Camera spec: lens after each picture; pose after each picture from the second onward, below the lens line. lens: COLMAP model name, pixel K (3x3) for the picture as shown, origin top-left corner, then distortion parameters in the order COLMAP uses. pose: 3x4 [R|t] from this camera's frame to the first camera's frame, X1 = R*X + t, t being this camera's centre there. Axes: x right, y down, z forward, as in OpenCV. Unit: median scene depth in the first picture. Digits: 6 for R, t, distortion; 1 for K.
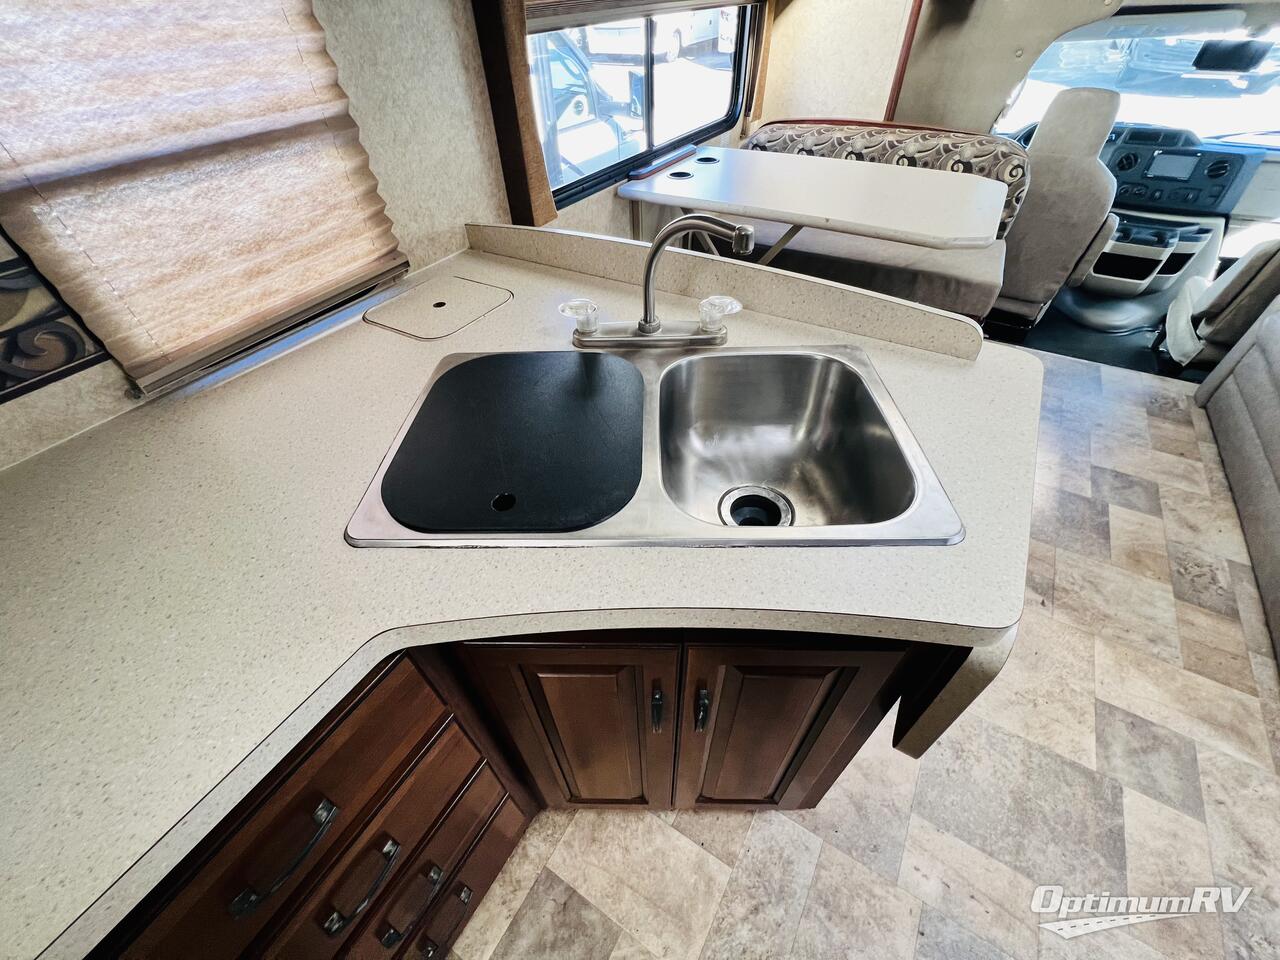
lens RADIAL K [[513.5, 0, 637.2], [0, 513.5, 477.1], [0, 0, 1]] dist [-0.004382, 0.001470]
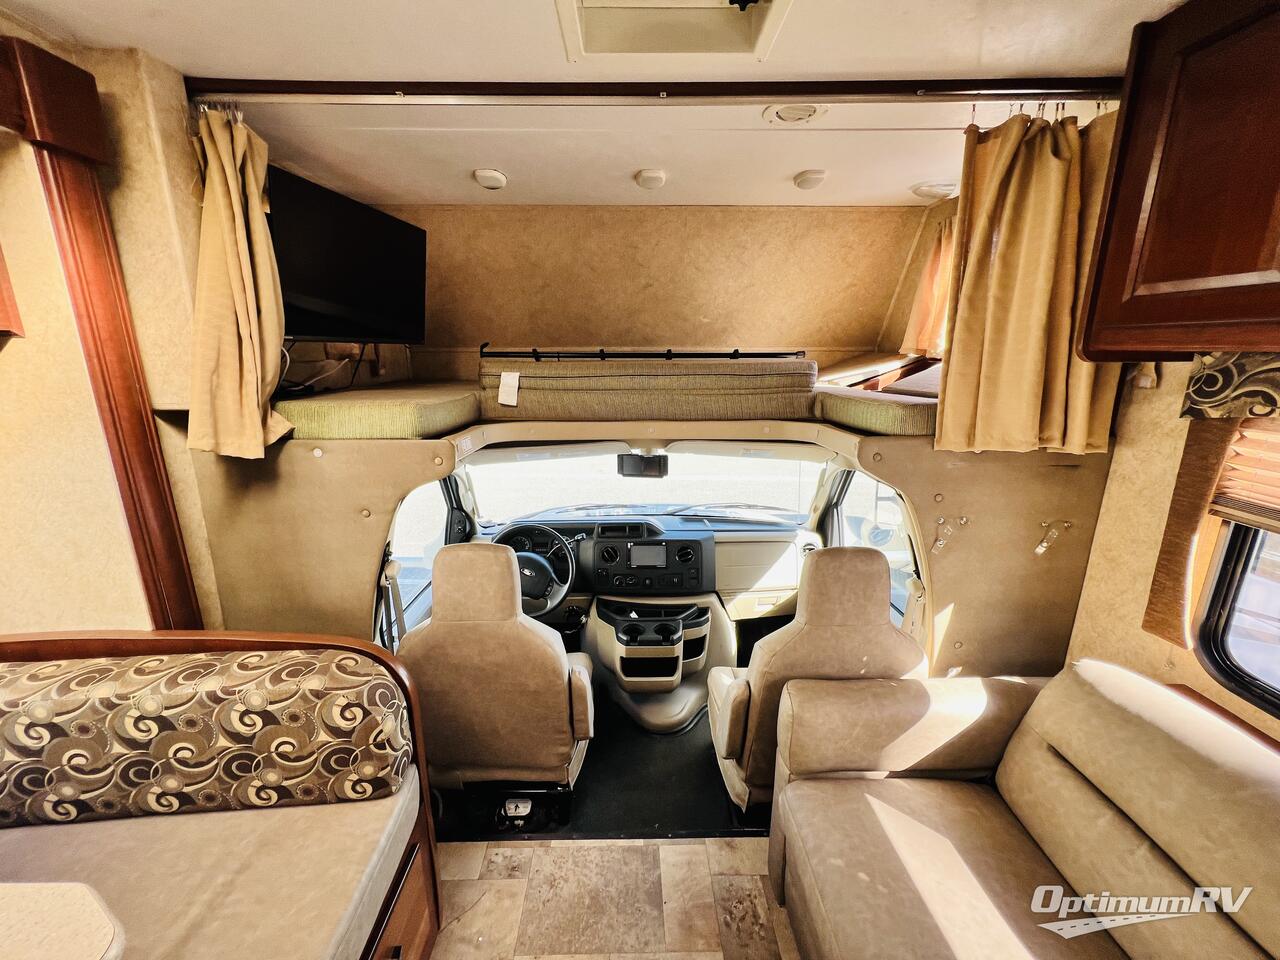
lens RADIAL K [[513.5, 0, 636.6], [0, 513.5, 477.3], [0, 0, 1]] dist [-0.004382, 0.001470]
pose [[0.844388, -0.097001, 0.526878, 0.749934], [0.350443, 0.843883, -0.406264, -0.485519], [-0.405215, 0.527685, 0.746558, 0.315447]]
